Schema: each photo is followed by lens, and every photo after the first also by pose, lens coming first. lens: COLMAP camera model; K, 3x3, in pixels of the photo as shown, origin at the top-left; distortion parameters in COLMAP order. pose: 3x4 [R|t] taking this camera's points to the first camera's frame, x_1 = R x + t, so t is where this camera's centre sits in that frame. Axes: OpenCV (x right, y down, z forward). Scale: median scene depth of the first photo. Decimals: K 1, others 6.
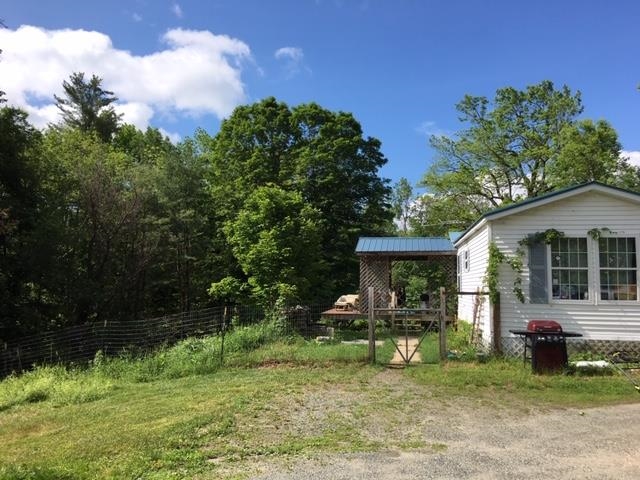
lens RADIAL K [[542.0, 0, 322.4], [0, 542.0, 237.9], [0, 0, 1]] dist [-0.010937, -0.013457]
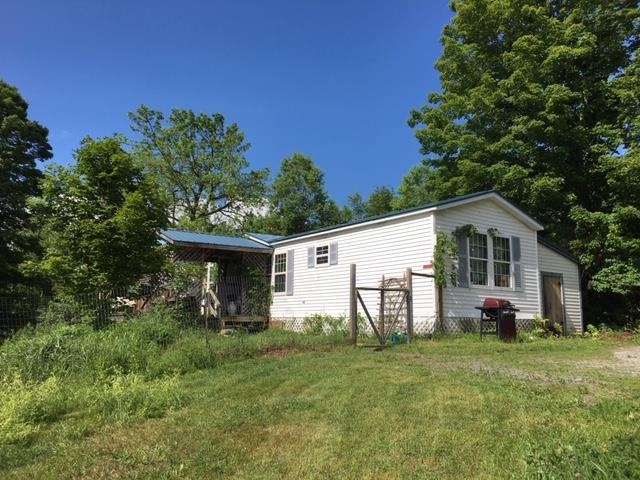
lens RADIAL K [[542.0, 0, 321.8], [0, 542.0, 242.3], [0, 0, 1]] dist [-0.010937, -0.013457]
pose [[0.696508, 0.102567, 0.710180, -0.633792], [-0.061120, 0.994615, -0.083703, 0.140385], [-0.714941, 0.014893, 0.699026, 0.406749]]
